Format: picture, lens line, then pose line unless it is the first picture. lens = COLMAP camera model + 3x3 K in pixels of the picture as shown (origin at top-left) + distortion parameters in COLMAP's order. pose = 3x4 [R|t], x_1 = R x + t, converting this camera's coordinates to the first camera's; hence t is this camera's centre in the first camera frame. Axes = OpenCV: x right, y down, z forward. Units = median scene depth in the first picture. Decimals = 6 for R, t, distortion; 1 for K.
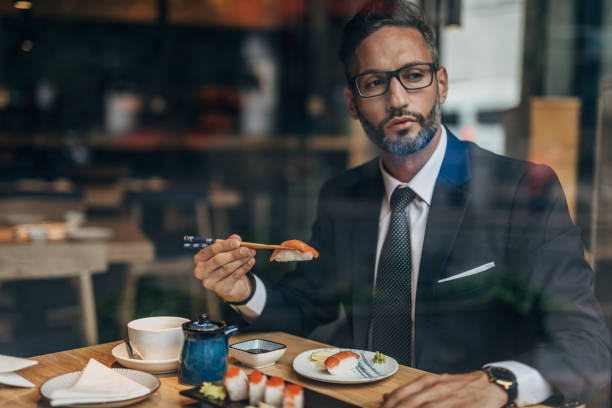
lens RADIAL K [[857.7, 0, 306.2], [0, 857.7, 202.9], [0, 0, 1]] dist [0.021234, -0.031094]
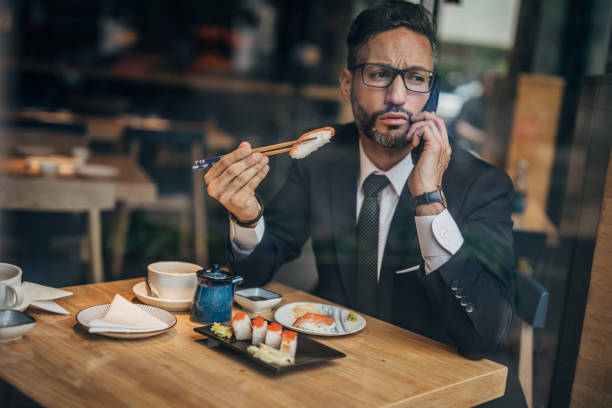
lens RADIAL K [[857.2, 0, 304.6], [0, 857.2, 203.8], [0, 0, 1]] dist [0.003330, 0.016464]
pose [[0.996374, 0.082032, 0.022577, -0.030844], [-0.083447, 0.993964, 0.071213, -0.045489], [-0.016599, -0.072838, 0.997206, -0.161130]]
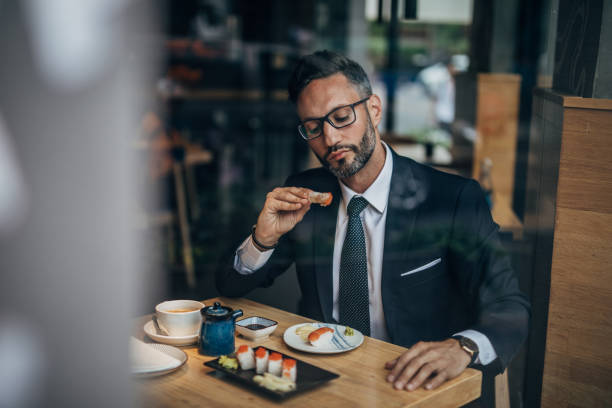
lens RADIAL K [[854.9, 0, 306.4], [0, 854.9, 212.3], [0, 0, 1]] dist [-0.002536, 0.043203]
pose [[0.998589, -0.000844, 0.053093, -0.050898], [-0.004215, 0.995458, 0.095110, -0.129377], [-0.052932, -0.095199, 0.994050, -0.287684]]
